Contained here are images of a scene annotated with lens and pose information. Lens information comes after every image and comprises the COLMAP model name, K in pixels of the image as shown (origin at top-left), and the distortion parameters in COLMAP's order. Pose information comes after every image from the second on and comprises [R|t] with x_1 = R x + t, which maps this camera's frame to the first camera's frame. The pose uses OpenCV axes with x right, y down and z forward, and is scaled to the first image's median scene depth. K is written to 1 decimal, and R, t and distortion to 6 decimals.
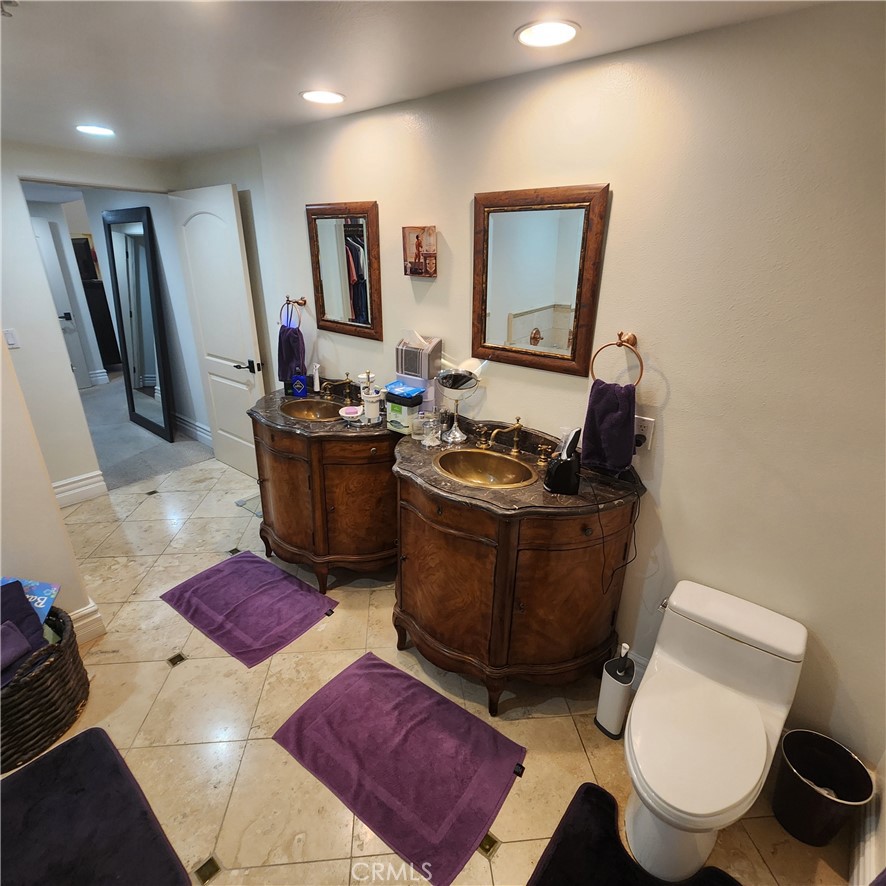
lens RADIAL K [[481.7, 0, 445.4], [0, 481.7, 444.3], [0, 0, 1]] dist [-0.004642, -0.002511]
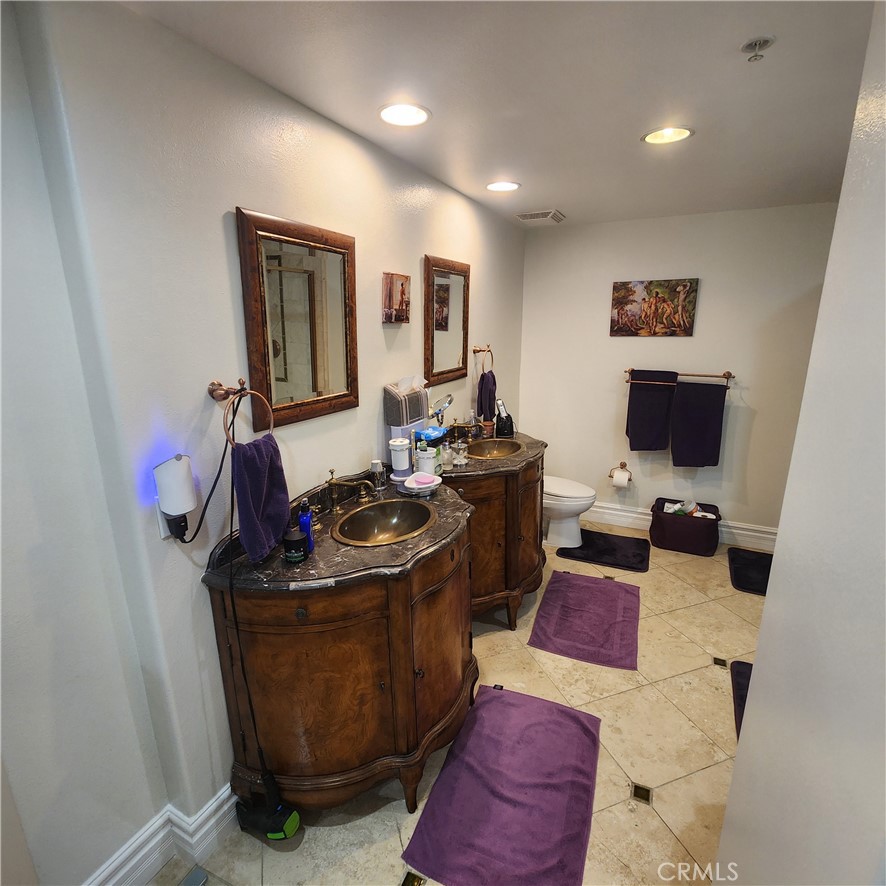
lens RADIAL K [[481.7, 0, 445.4], [0, 481.7, 444.3], [0, 0, 1]] dist [-0.004642, -0.002511]
pose [[-0.240191, -0.258007, 0.935810, -1.088439], [0.367576, 0.868072, 0.333676, -0.436320], [-0.898441, 0.424127, -0.113666, 1.154737]]
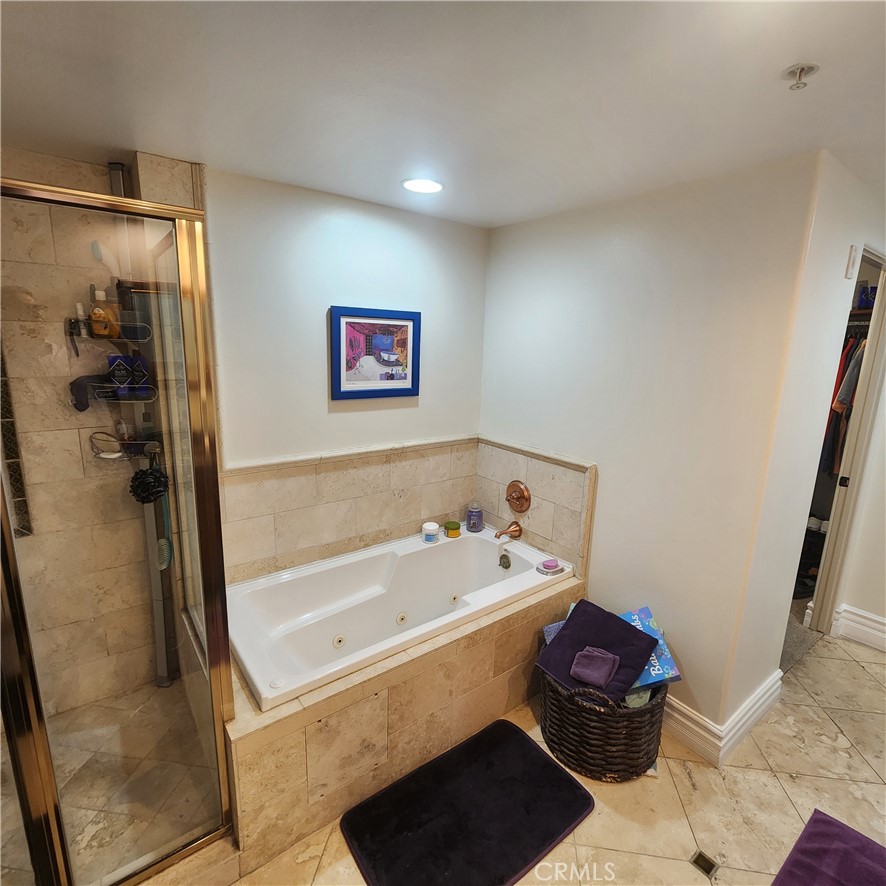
lens RADIAL K [[481.7, 0, 445.4], [0, 481.7, 444.3], [0, 0, 1]] dist [-0.004642, -0.002511]
pose [[-0.224689, 0.194769, -0.954767, 0.107920], [-0.396471, 0.876778, 0.272162, -0.162387], [0.890127, 0.439689, -0.119782, 0.457286]]
